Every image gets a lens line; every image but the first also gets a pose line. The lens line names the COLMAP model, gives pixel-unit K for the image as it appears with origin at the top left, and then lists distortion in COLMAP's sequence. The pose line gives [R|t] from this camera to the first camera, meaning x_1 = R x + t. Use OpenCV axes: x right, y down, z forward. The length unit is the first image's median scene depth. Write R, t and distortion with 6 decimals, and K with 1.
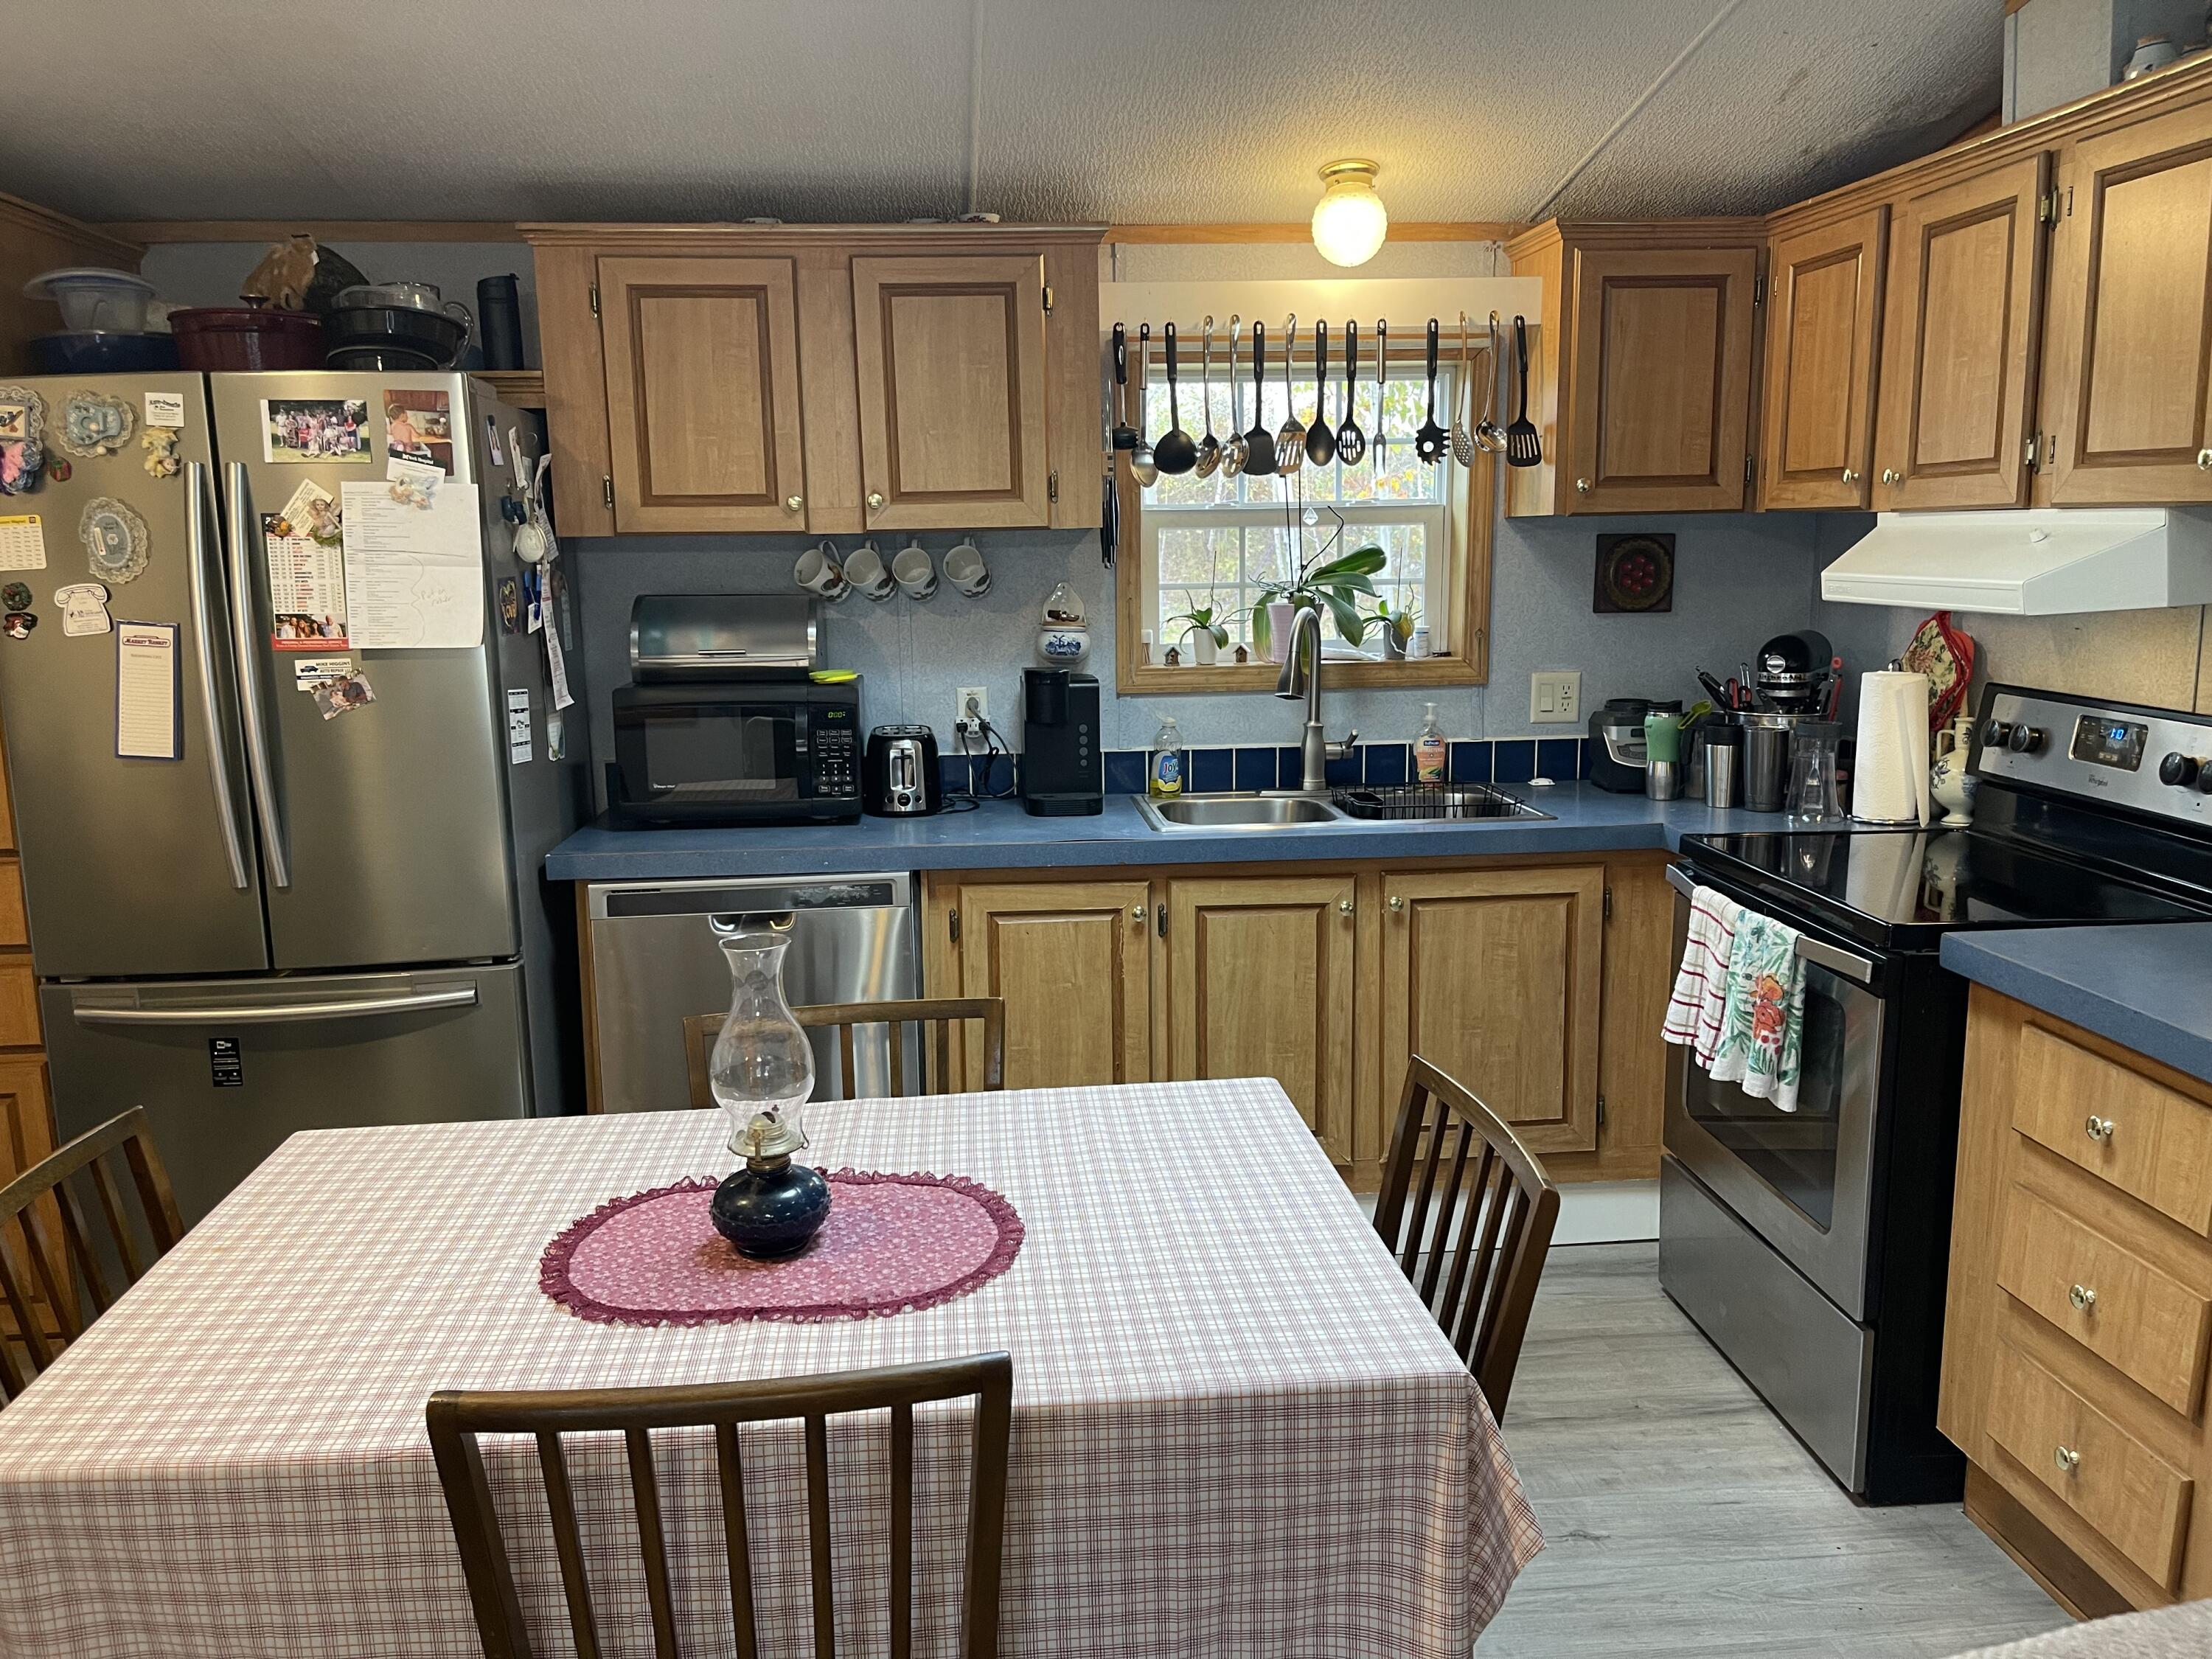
lens RADIAL K [[1665.7, 0, 1106.0], [0, 1665.7, 829.5], [0, 0, 1]] dist [0.004164, -0.001270]
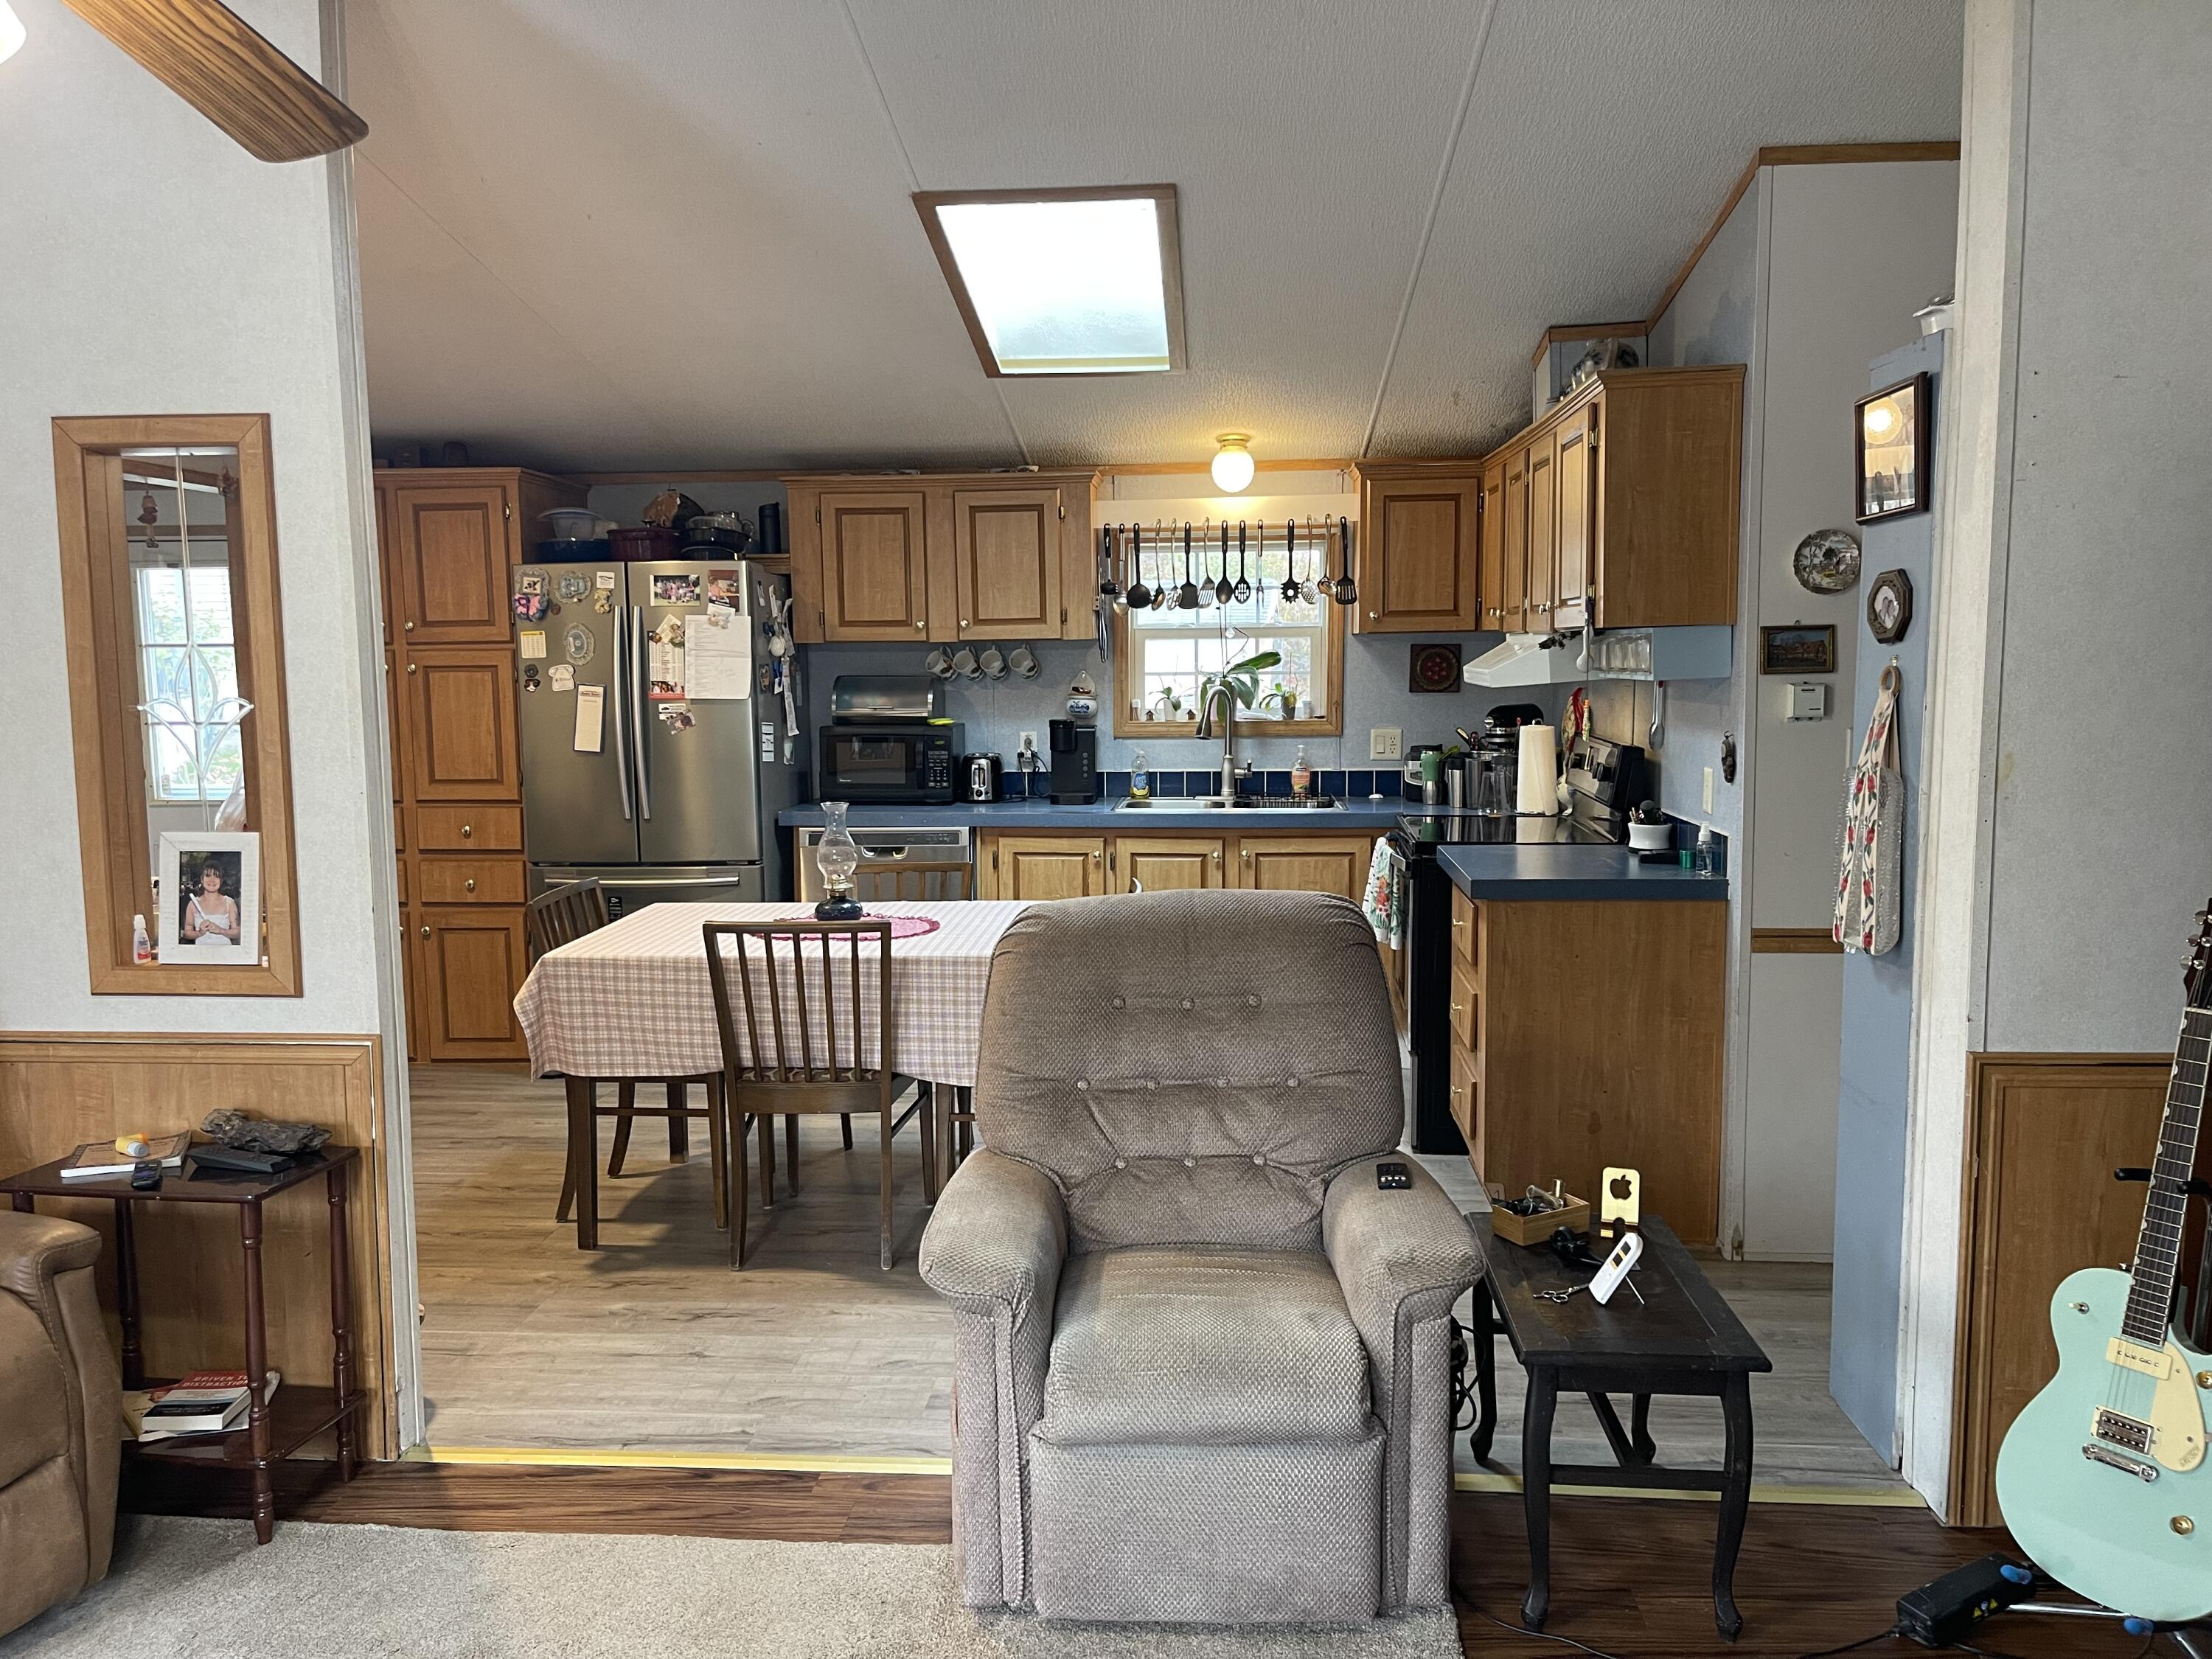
lens RADIAL K [[1665.7, 0, 1106.0], [0, 1665.7, 829.5], [0, 0, 1]] dist [0.004164, -0.001270]
pose [[0.985625, 0.023552, -0.167300, 0.307277], [-0.033950, 0.997647, -0.059565, 0.121439], [0.165503, 0.064388, 0.984105, -0.703290]]
